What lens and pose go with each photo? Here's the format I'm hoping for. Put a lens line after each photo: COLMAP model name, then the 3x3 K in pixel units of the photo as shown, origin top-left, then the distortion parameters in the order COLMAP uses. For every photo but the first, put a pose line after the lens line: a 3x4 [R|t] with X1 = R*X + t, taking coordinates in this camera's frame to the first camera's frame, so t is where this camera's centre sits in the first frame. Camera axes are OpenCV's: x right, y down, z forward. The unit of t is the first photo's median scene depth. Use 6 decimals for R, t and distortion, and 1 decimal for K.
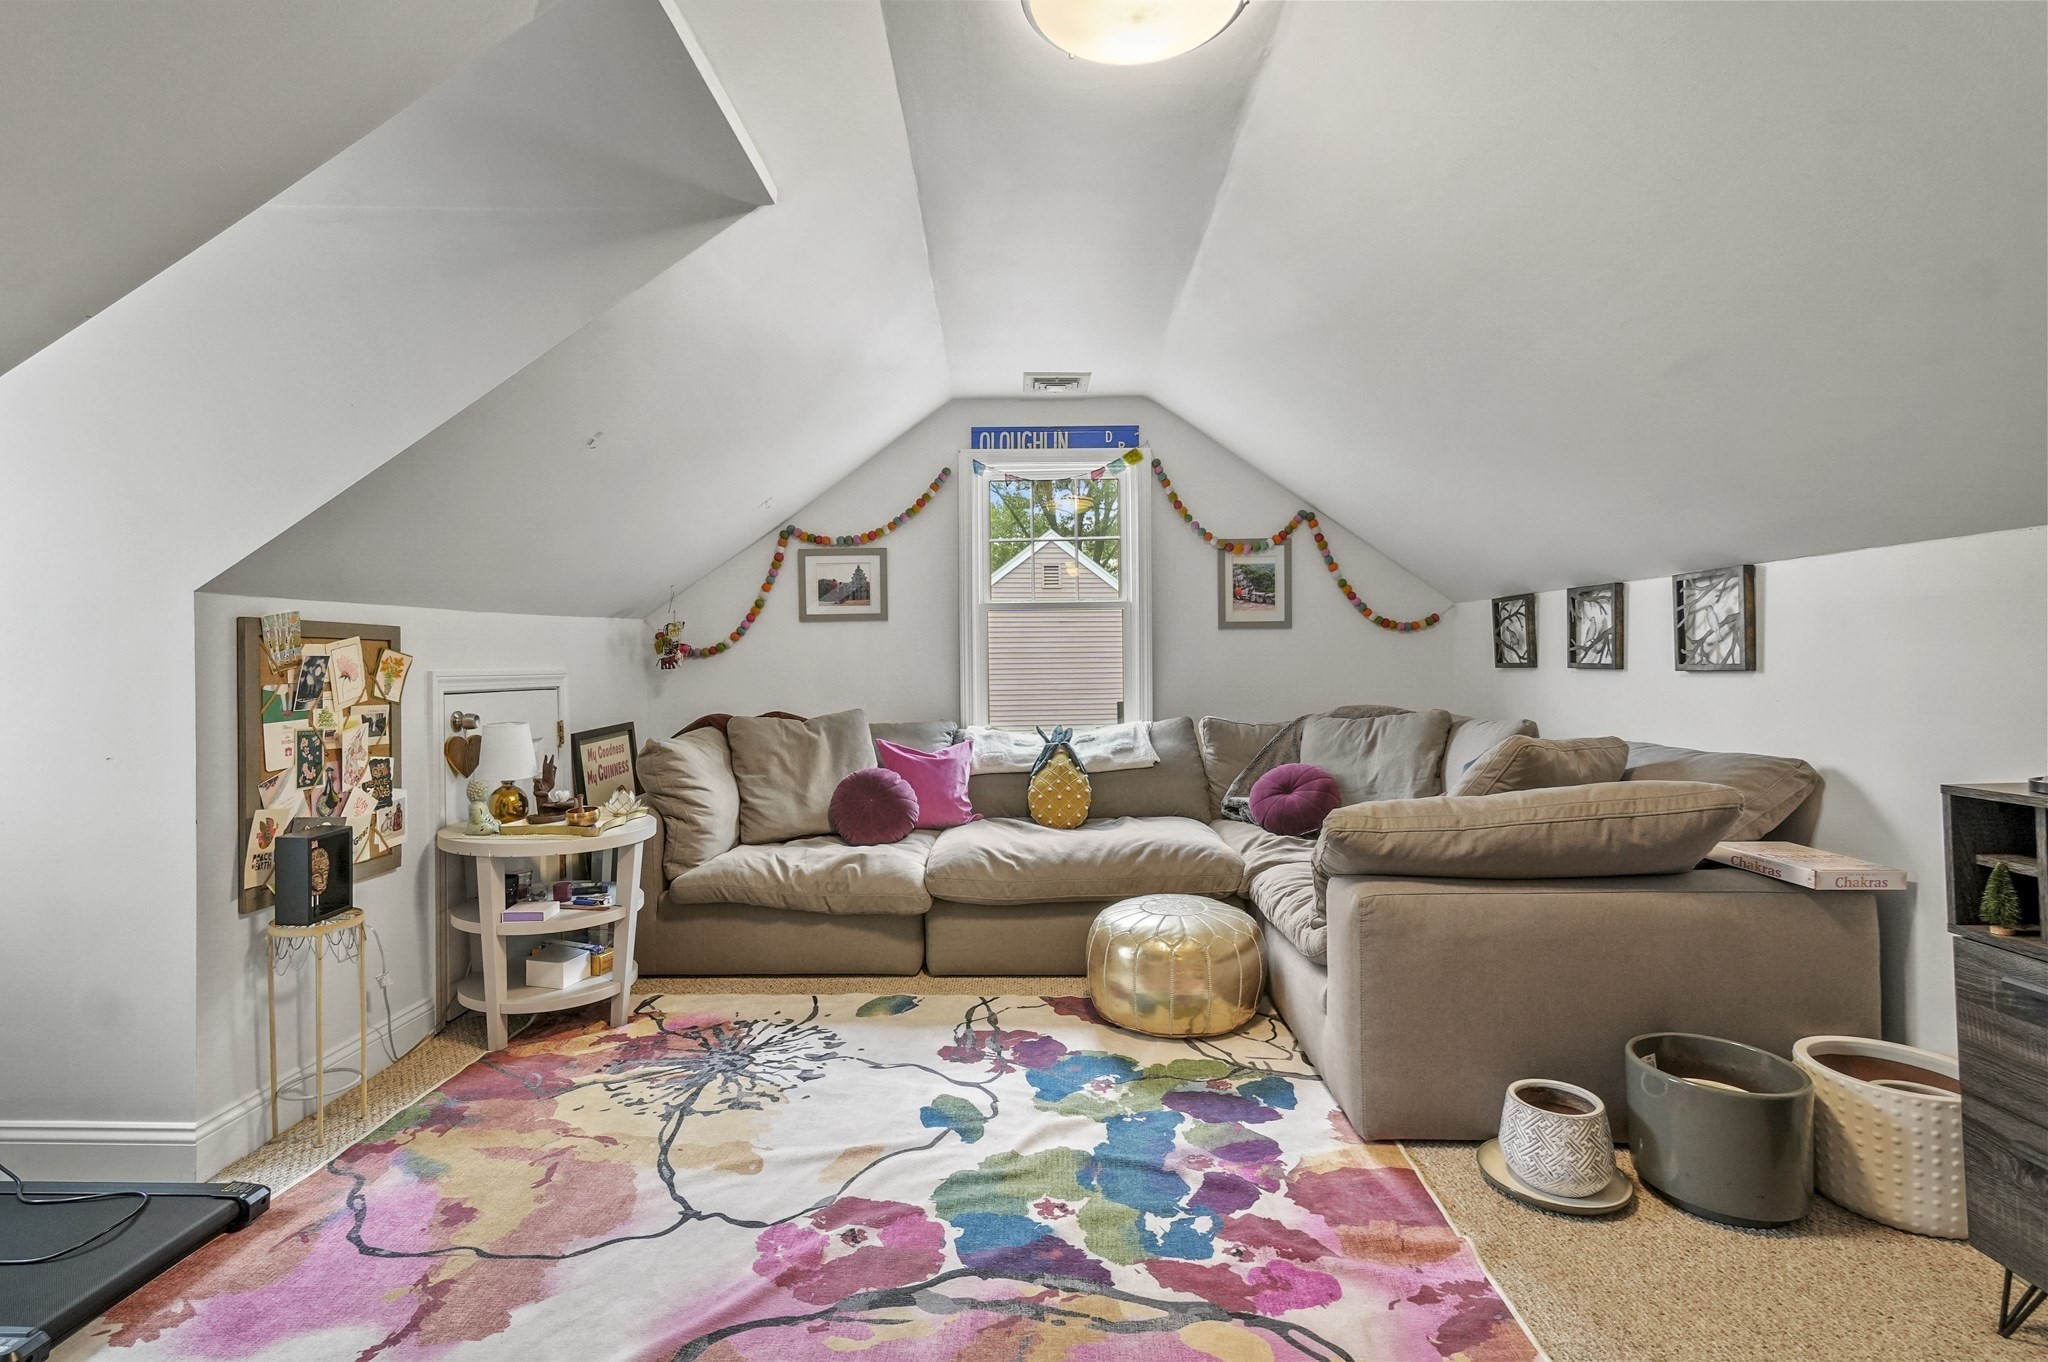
lens RADIAL K [[989.6, 0, 1017.8], [0, 989.6, 673.4], [0, 0, 1]] dist [0.029939, 0.000680]
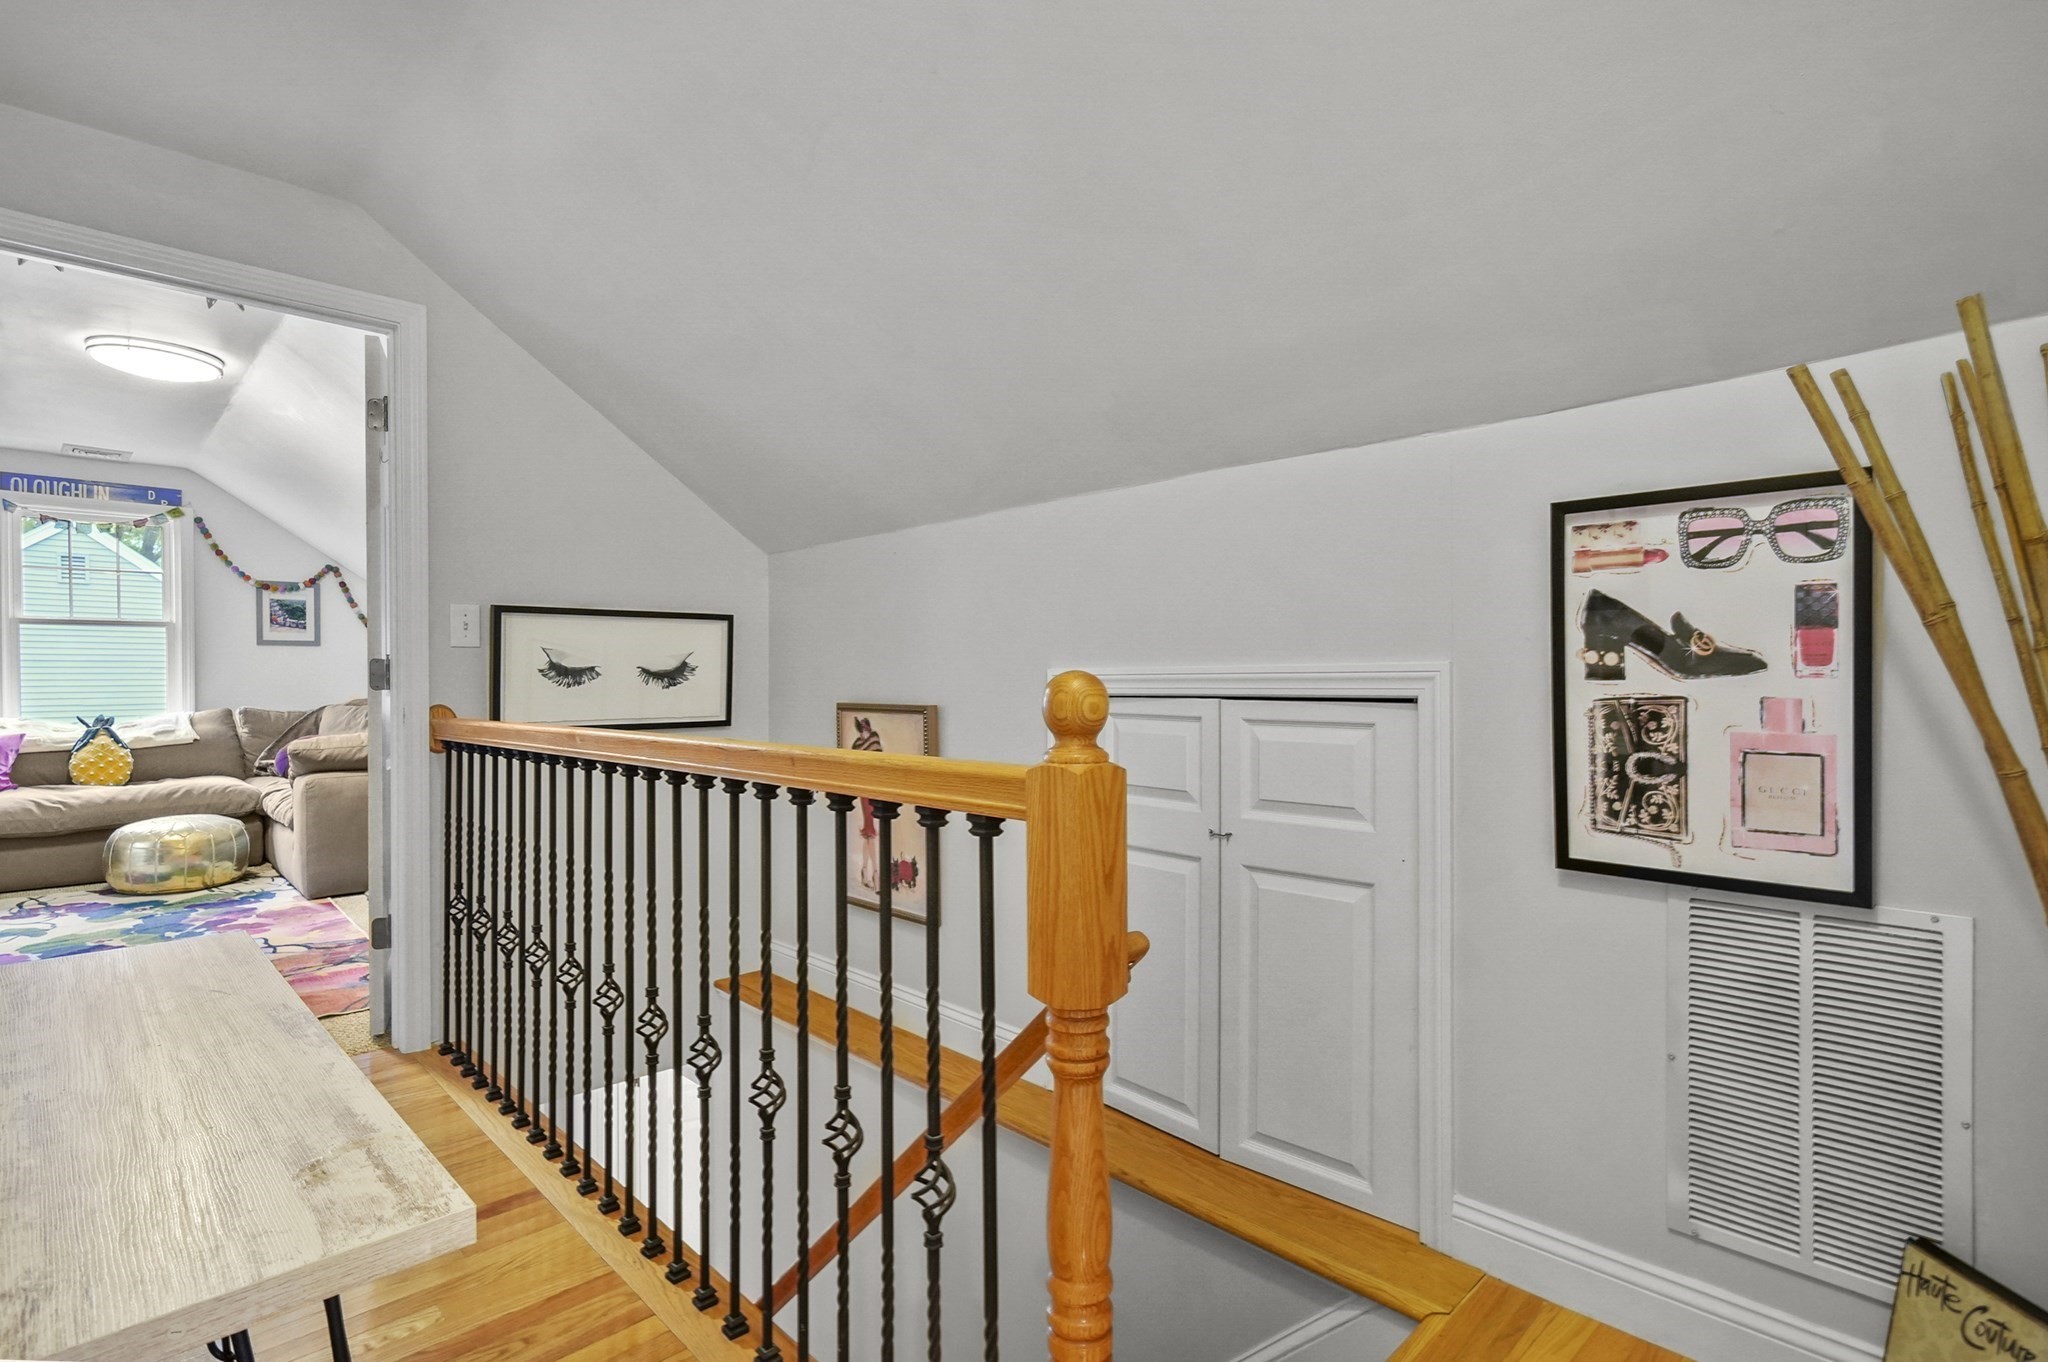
lens RADIAL K [[970.5, 0, 999.9], [0, 970.5, 682.9], [0, 0, 1]] dist [0.000177, 0.000110]
pose [[0.700243, -0.000947, 0.713904, -0.041931], [0.004410, 0.999986, -0.002999, 0.018333], [-0.713891, 0.005249, 0.700237, -0.747731]]
